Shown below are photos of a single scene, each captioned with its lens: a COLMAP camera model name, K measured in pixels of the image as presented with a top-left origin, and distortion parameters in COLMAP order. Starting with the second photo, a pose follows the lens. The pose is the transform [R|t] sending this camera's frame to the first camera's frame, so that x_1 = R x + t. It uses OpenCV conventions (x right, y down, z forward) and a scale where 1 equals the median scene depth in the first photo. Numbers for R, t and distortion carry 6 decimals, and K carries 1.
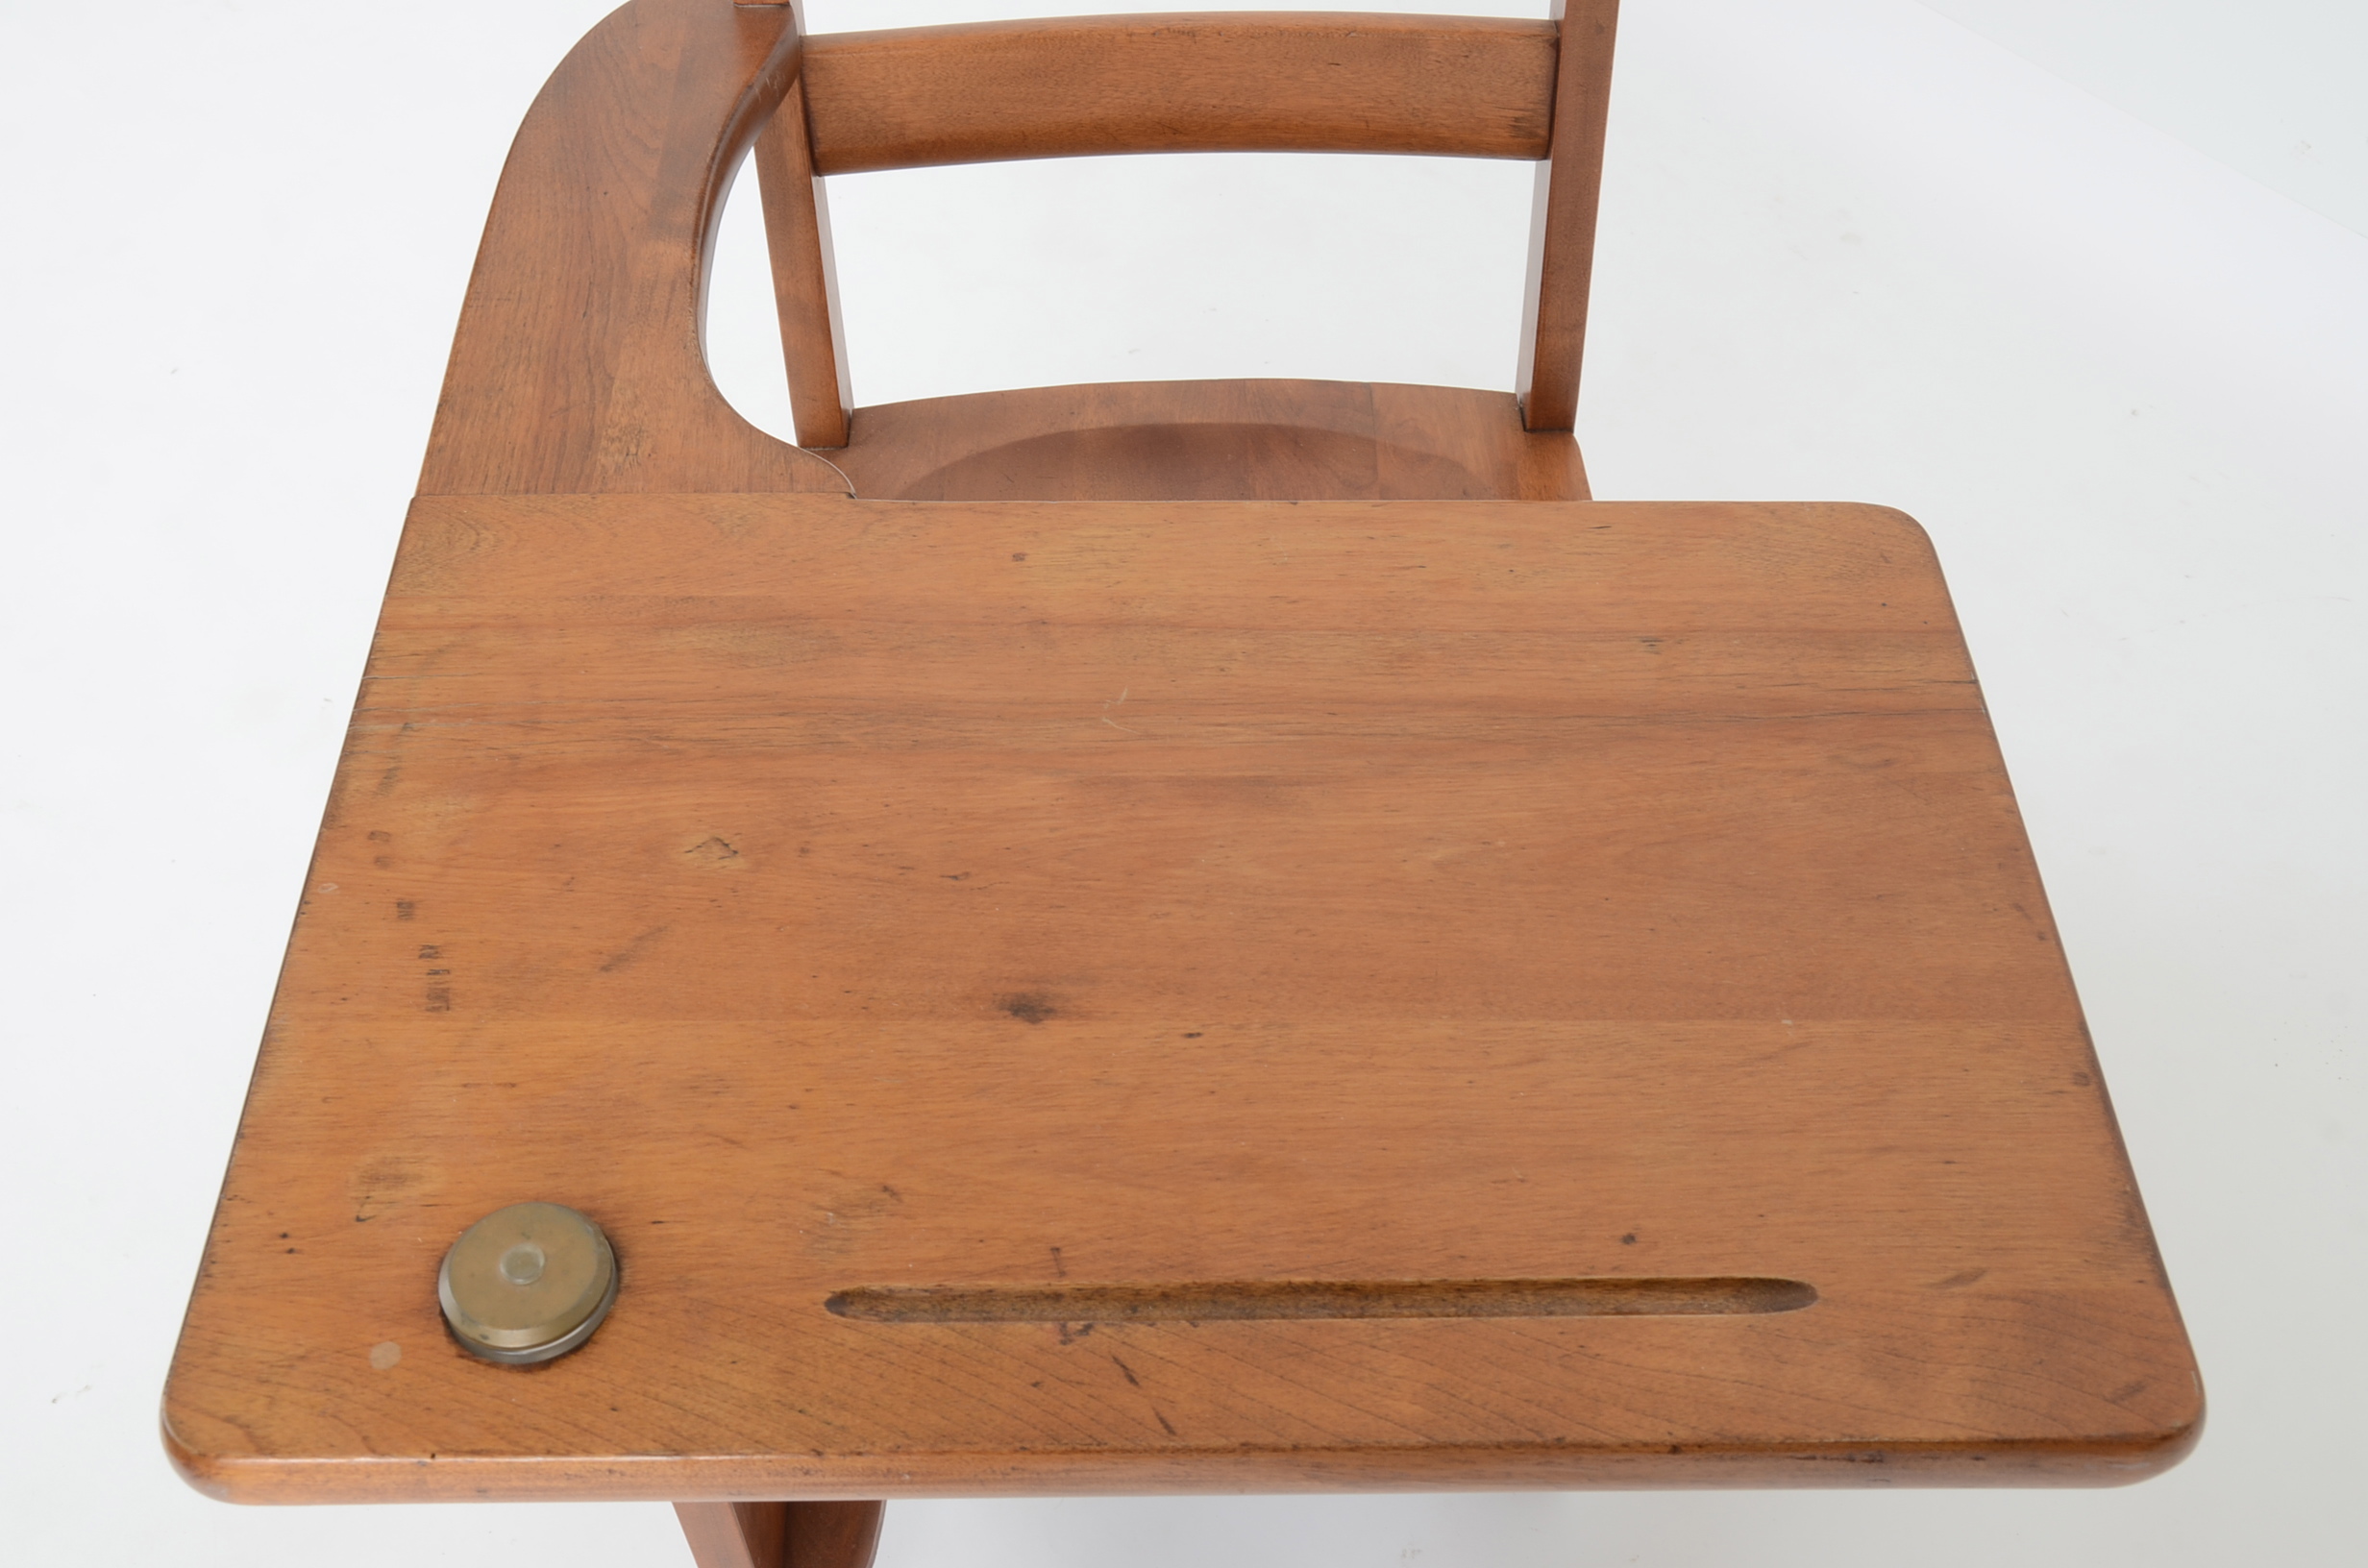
lens RADIAL K [[2739.7, 0, 1185.1], [0, 2739.7, 787.8], [0, 0, 1]] dist [0.017930, 0.000000]
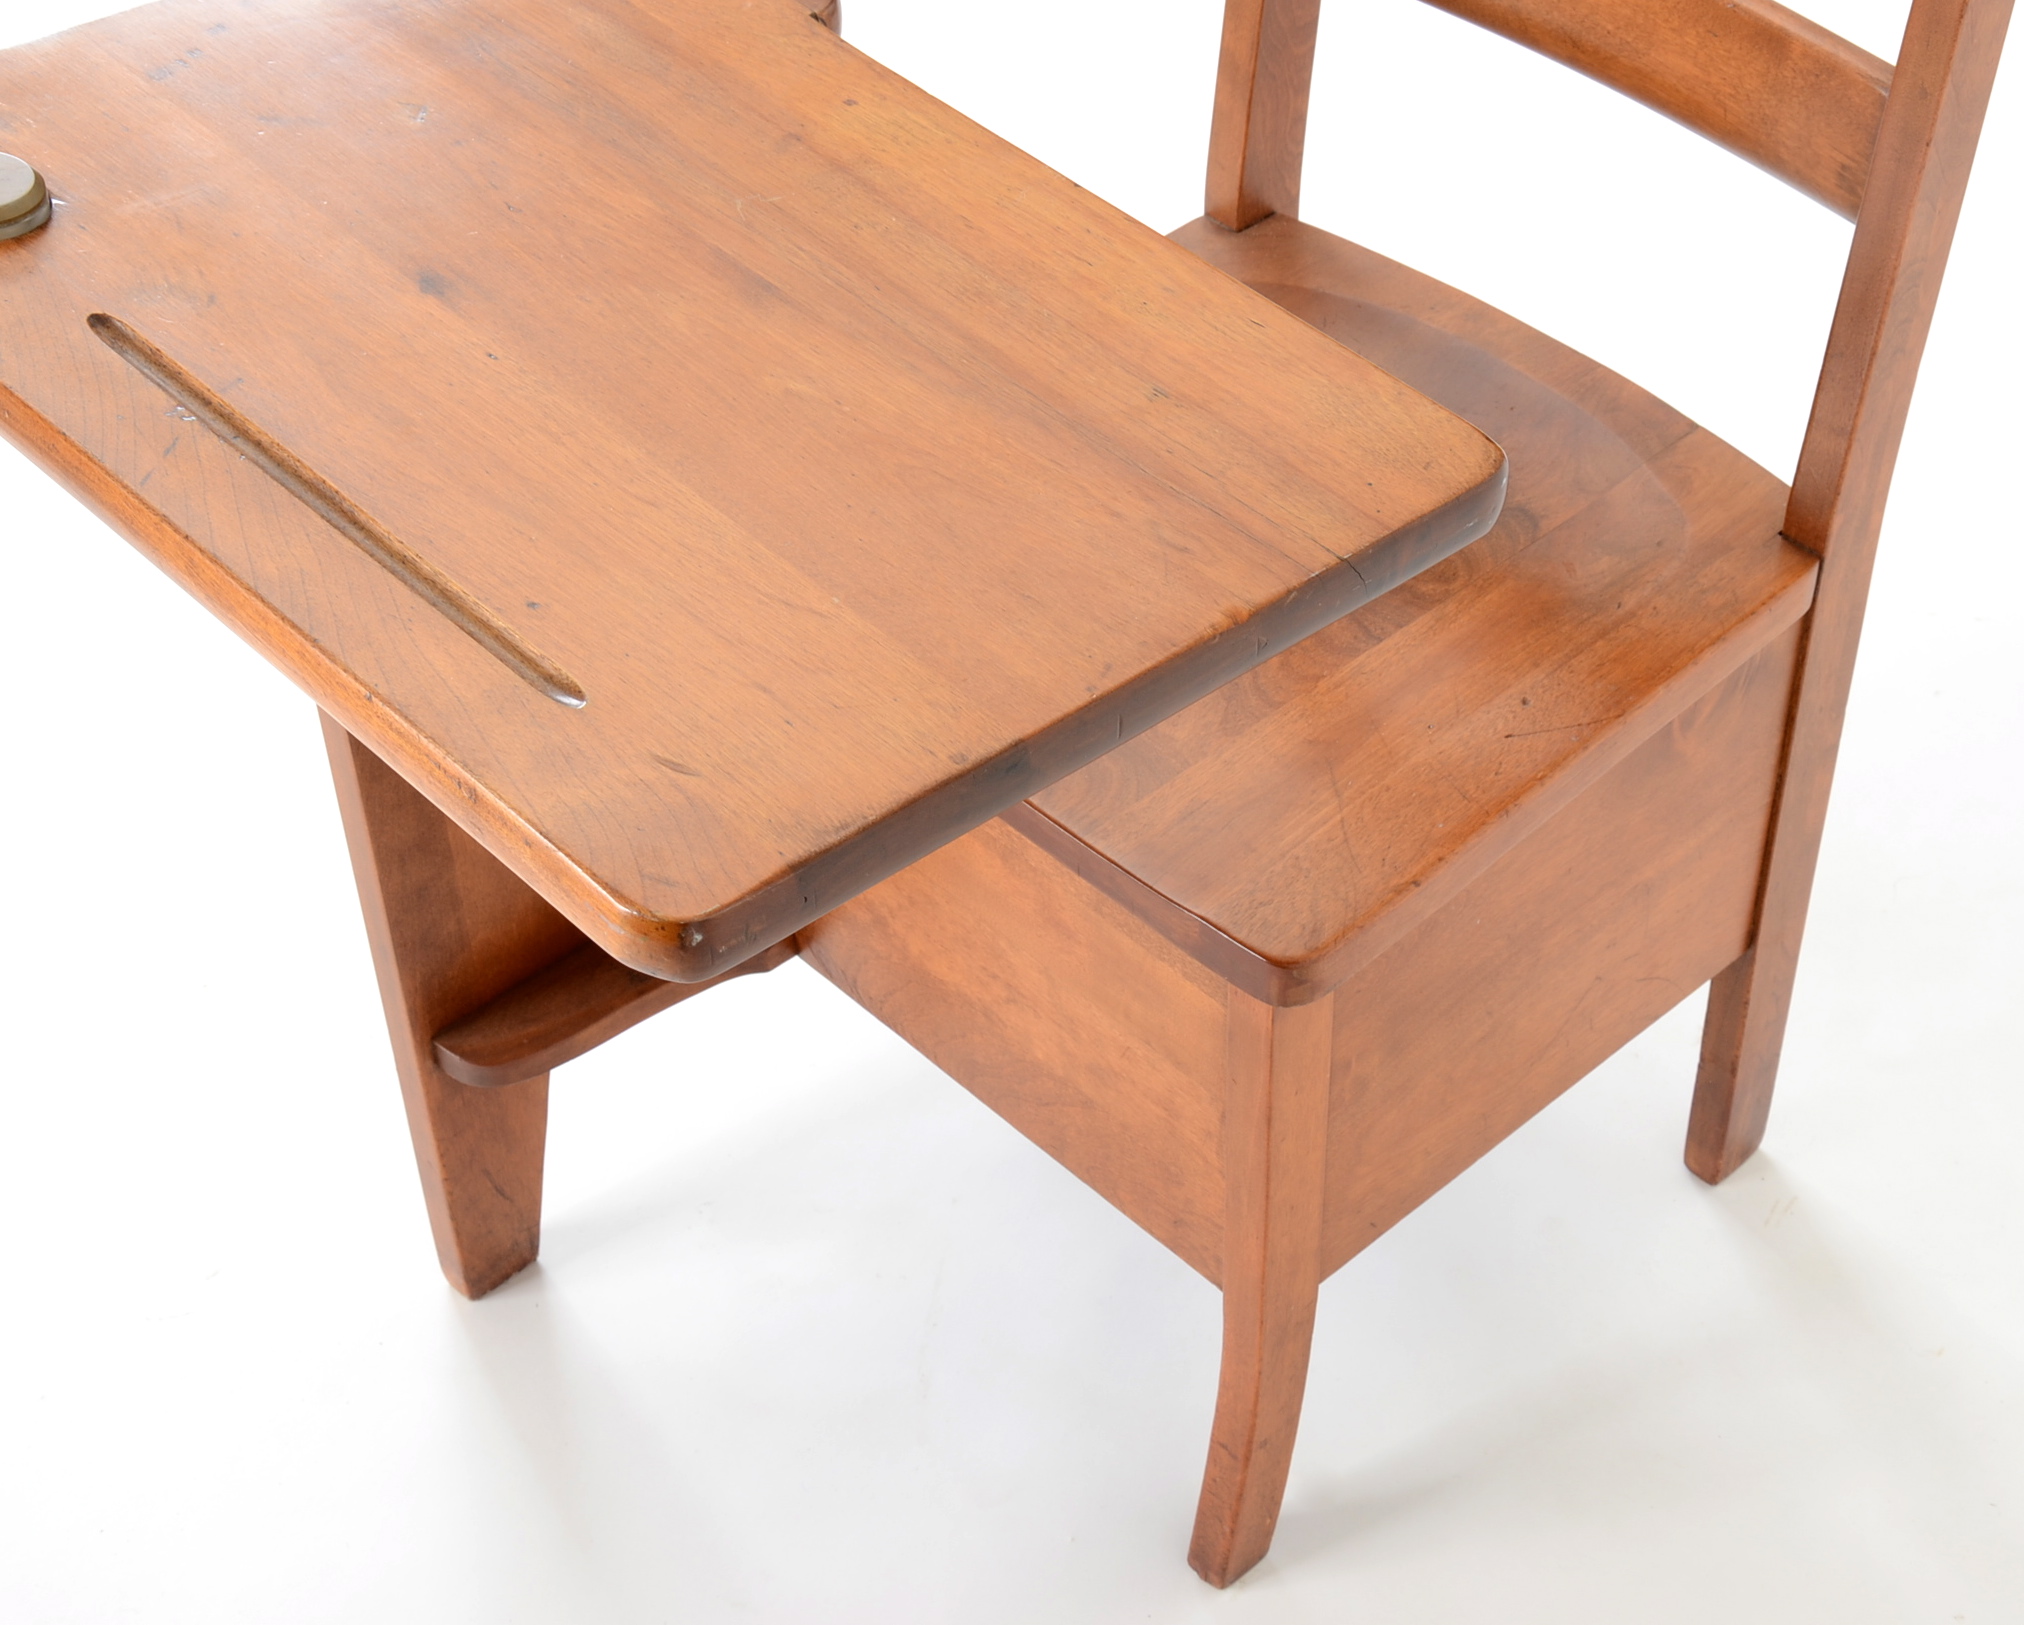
lens RADIAL K [[3418.5, 0, 1011.6], [0, 3418.5, 807.5], [0, 0, 1]] dist [0.147509, 0.000000]
pose [[0.666544, 0.509822, -0.543876, 0.972204], [-0.574068, 0.816472, 0.061803, 0.027654], [0.475568, 0.271027, 0.836887, -0.061767]]
